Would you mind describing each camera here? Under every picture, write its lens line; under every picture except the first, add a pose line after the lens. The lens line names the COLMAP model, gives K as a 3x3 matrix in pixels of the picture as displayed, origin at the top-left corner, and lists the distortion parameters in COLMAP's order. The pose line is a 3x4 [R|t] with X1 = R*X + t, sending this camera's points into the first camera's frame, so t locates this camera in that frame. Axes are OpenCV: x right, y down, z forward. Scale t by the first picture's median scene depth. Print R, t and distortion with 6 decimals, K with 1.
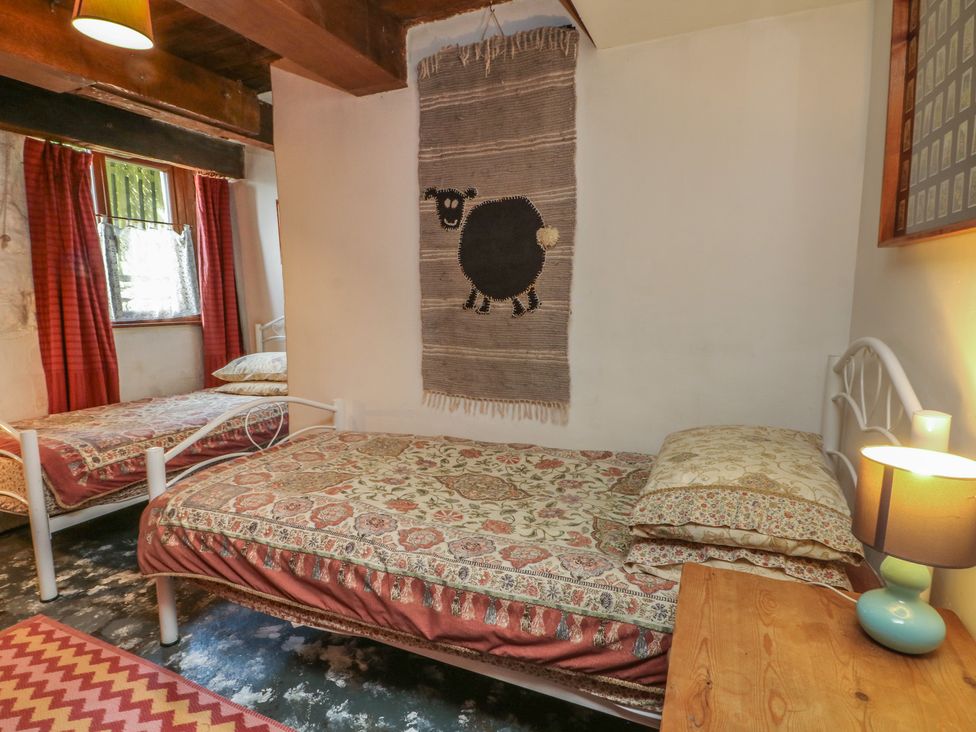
lens RADIAL K [[533.7, 0, 480.9], [0, 533.7, 366.1], [0, 0, 1]] dist [0.000245, -0.014261]
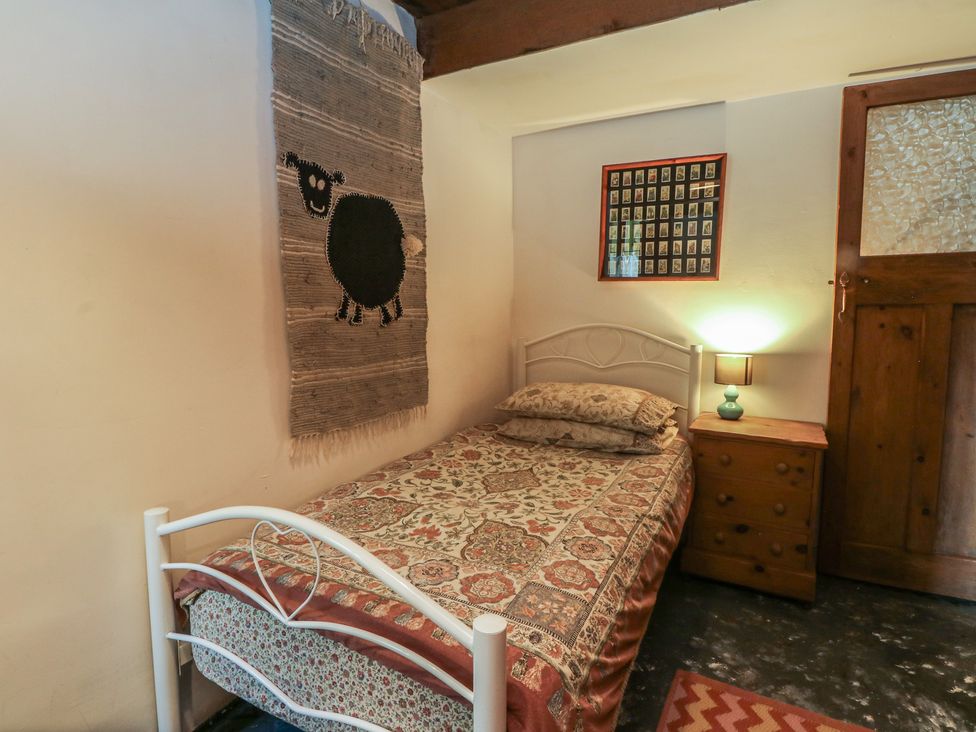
lens RADIAL K [[533.7, 0, 480.9], [0, 533.7, 366.1], [0, 0, 1]] dist [0.000245, -0.014261]
pose [[0.099696, -0.112322, 0.988658, -0.878138], [0.133622, 0.986119, 0.098559, -0.097221], [-0.986005, 0.122281, 0.113321, 0.769443]]
